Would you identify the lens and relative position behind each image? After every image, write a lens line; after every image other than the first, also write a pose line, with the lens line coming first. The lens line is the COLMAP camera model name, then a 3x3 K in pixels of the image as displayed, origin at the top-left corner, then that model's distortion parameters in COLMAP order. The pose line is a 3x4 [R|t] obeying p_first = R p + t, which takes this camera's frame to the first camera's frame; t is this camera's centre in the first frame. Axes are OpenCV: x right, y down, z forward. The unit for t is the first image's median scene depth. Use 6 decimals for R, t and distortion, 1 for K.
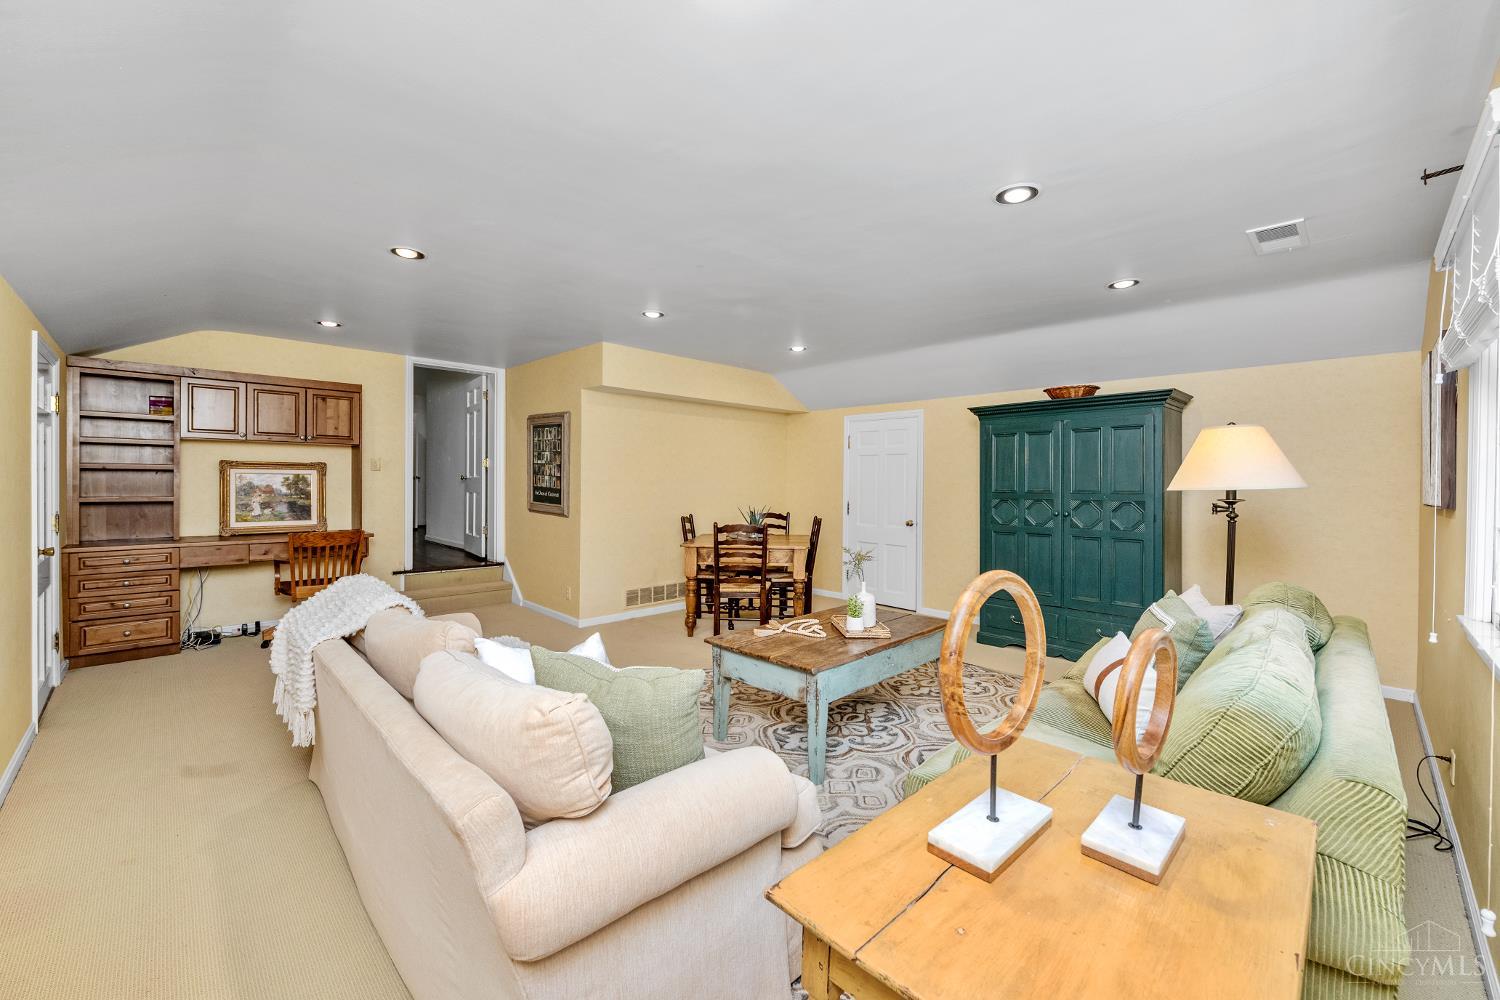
lens RADIAL K [[600.3, 0, 746.7], [0, 600.3, 475.4], [0, 0, 1]] dist [0.000576, 0.000033]
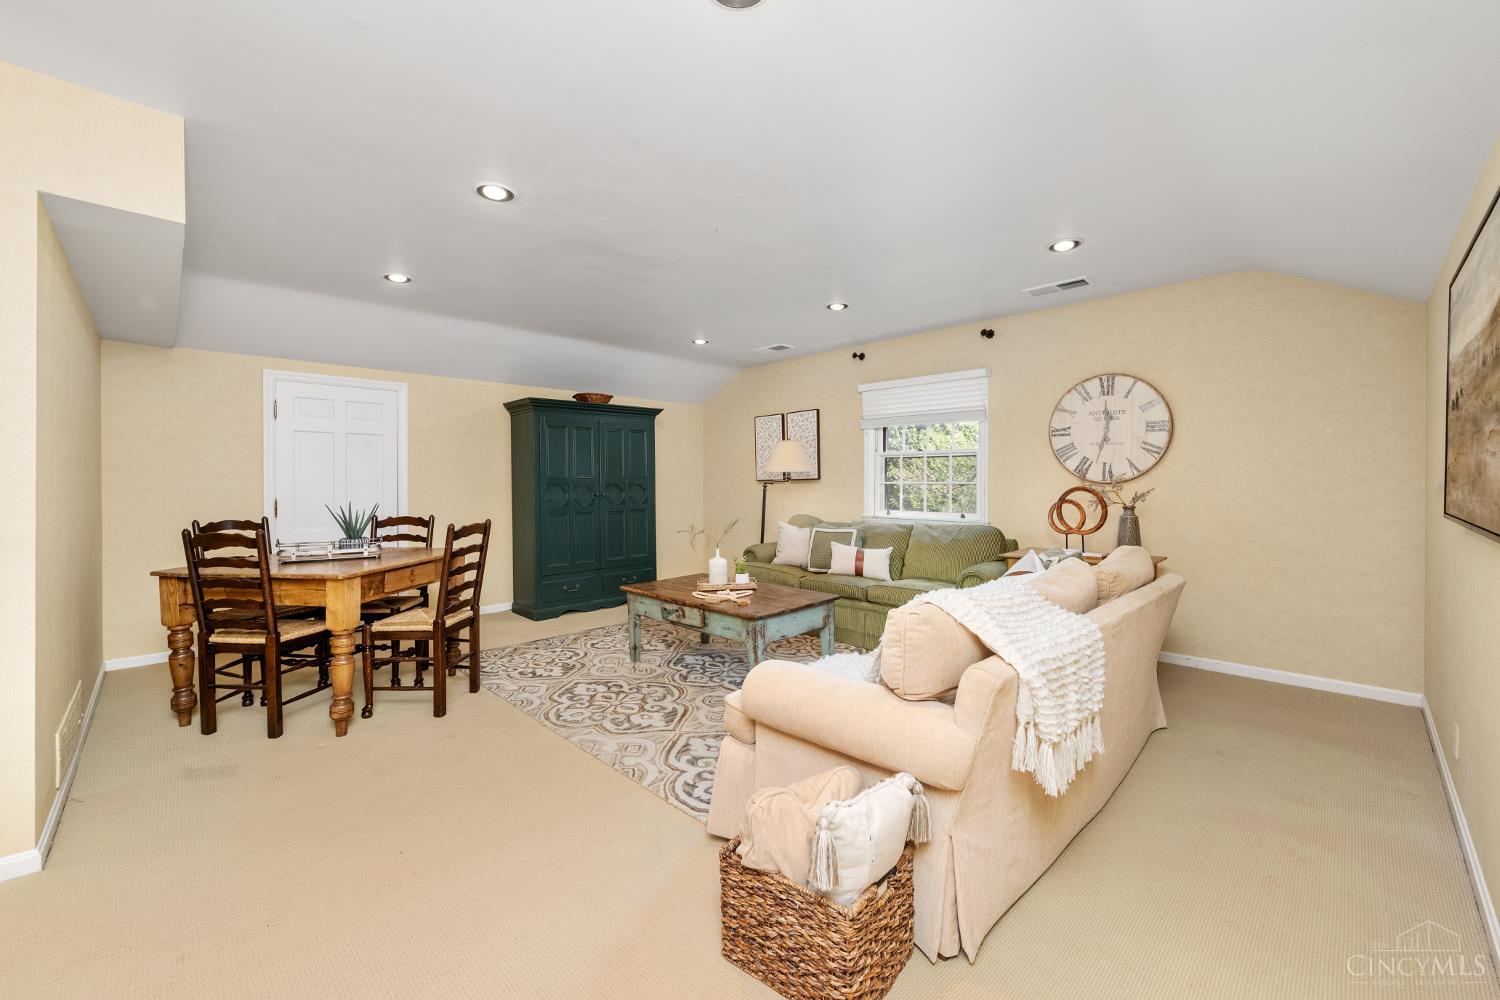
lens RADIAL K [[600.3, 0, 746.7], [0, 600.3, 475.4], [0, 0, 1]] dist [0.000576, 0.000033]
pose [[0.015270, -0.019636, 0.999691, -0.719589], [0.009266, 0.999767, 0.019496, 0.003232], [-0.999840, 0.008965, 0.015449, 0.648355]]
